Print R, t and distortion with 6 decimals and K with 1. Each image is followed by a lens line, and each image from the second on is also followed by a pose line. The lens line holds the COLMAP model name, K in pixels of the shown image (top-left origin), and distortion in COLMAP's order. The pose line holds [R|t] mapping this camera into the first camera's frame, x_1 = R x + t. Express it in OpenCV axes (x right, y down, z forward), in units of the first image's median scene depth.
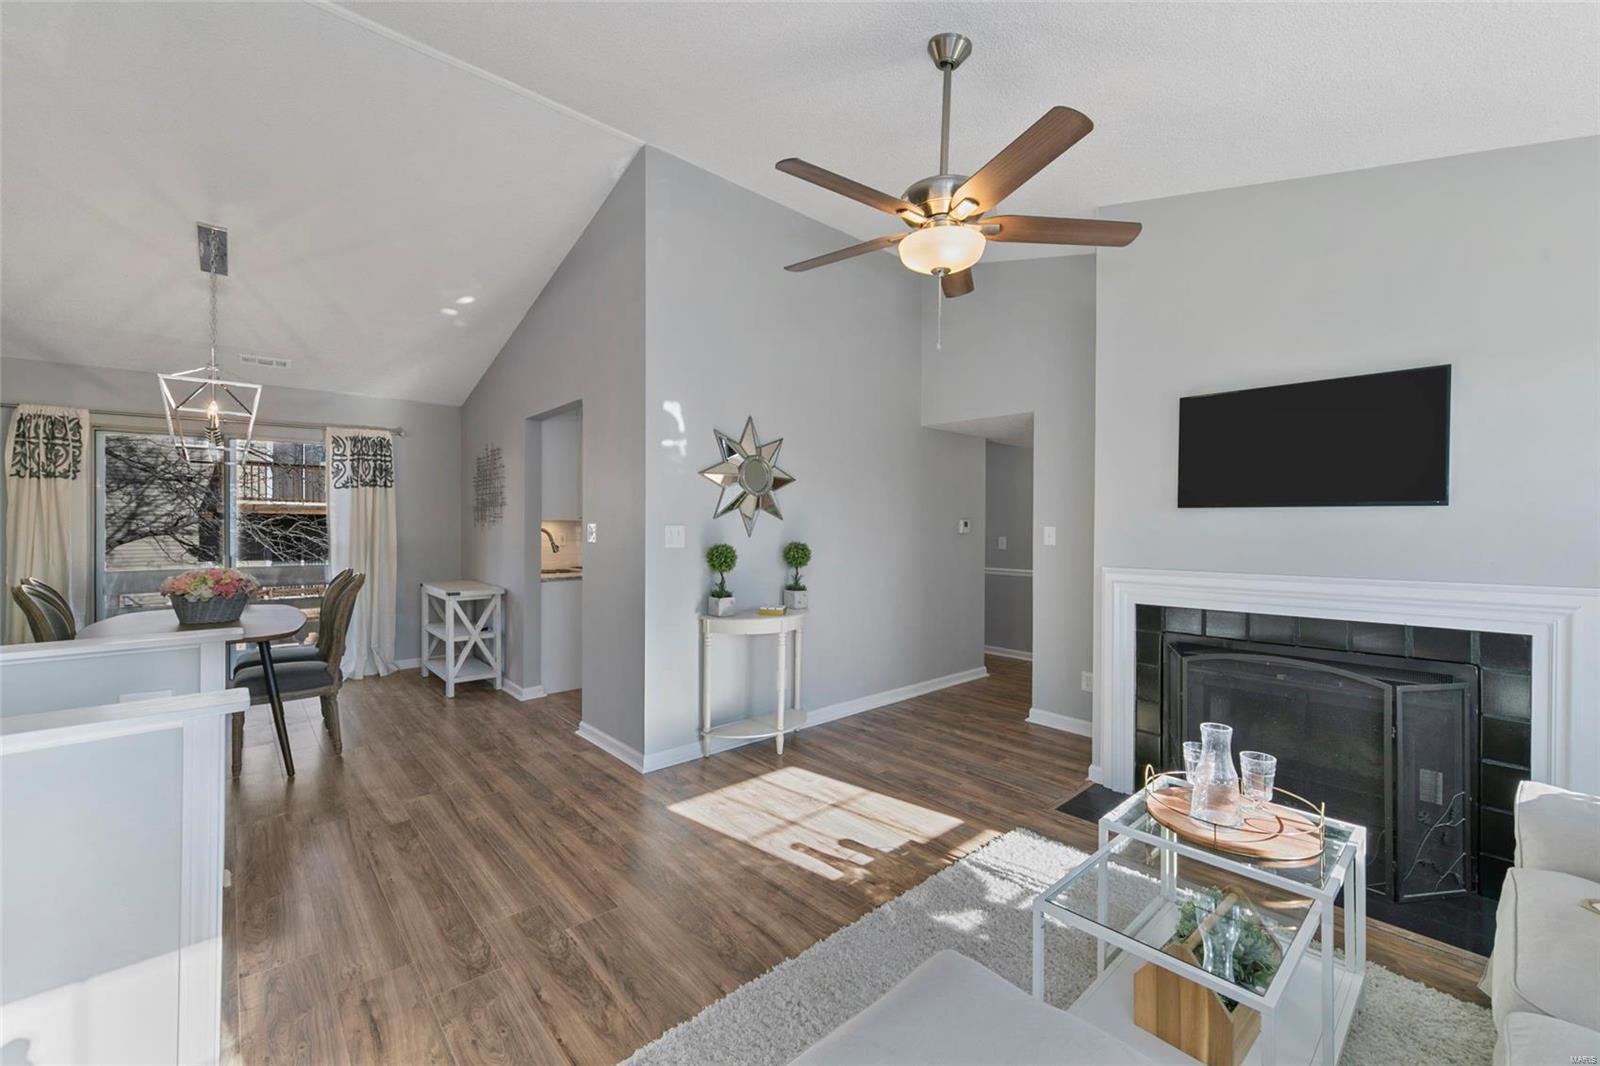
lens RADIAL K [[641.3, 0, 800.0], [0, 641.3, 533.0], [0, 0, 1]] dist [0.000664, 0.000055]
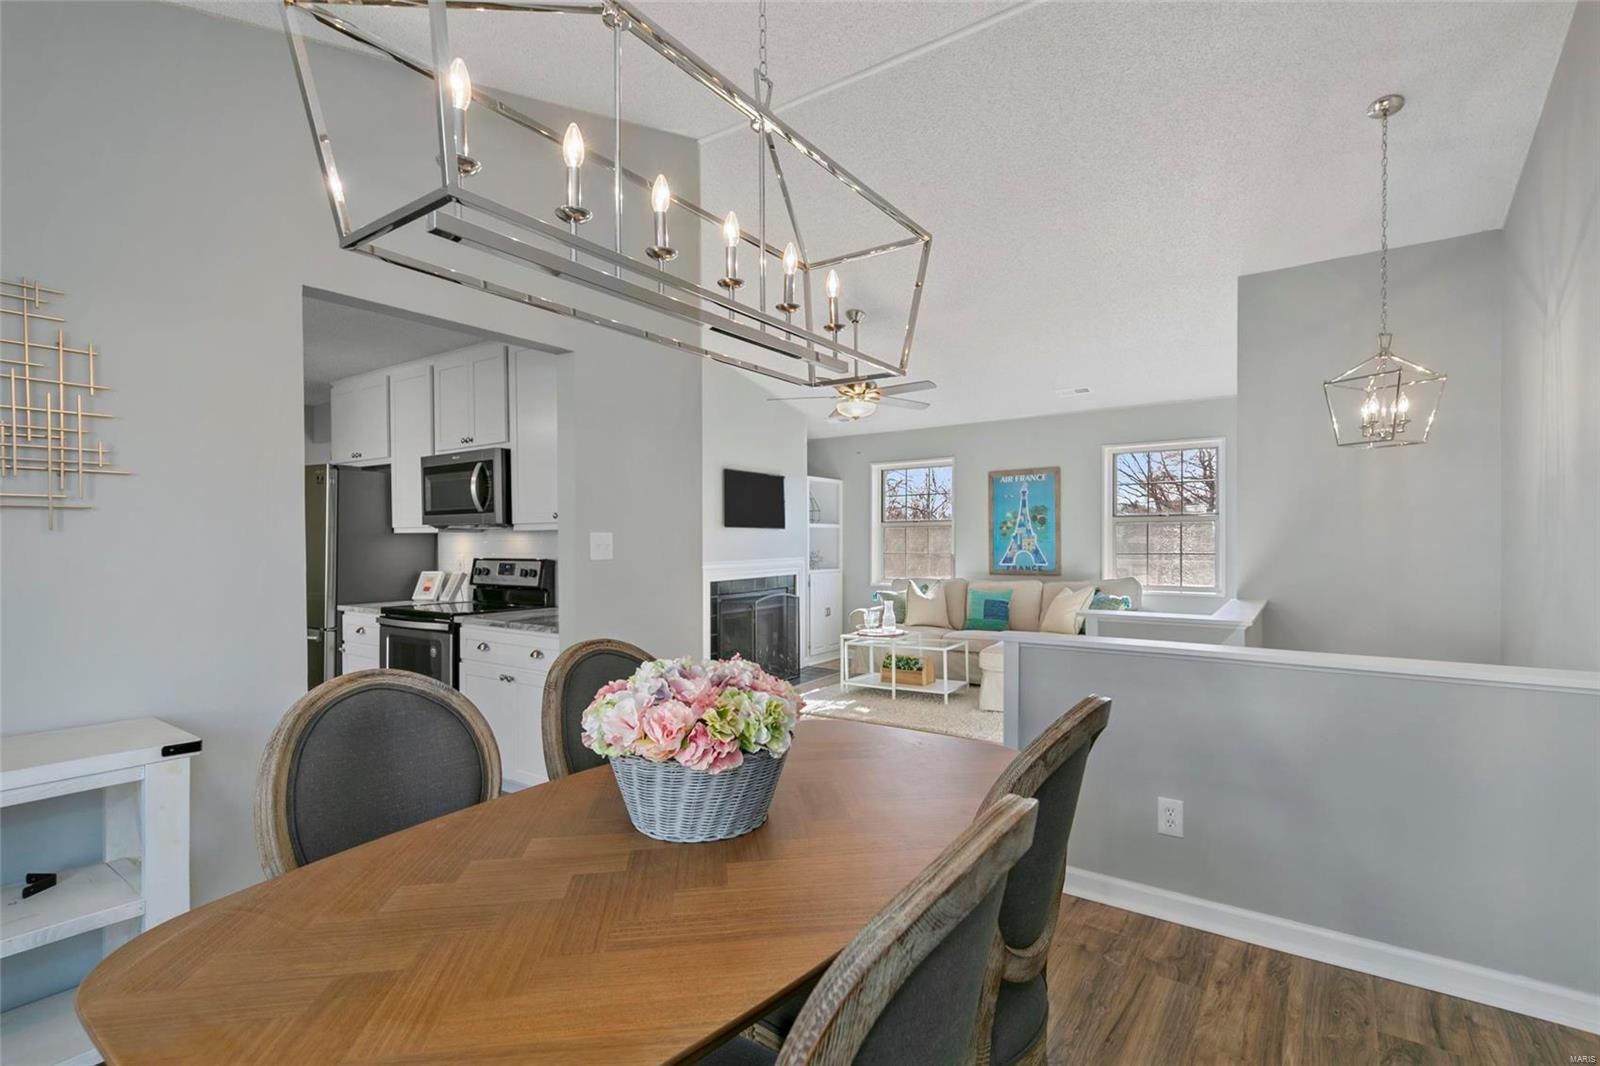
lens RADIAL K [[736.2, 0, 804.5], [0, 736.2, 538.7], [0, 0, 1]] dist [0.001274, 0.000083]
pose [[-0.224067, 0.000034, 0.974574, -1.781789], [0.017501, 0.999839, 0.003989, -0.011181], [-0.974417, 0.017950, -0.224031, 1.438599]]
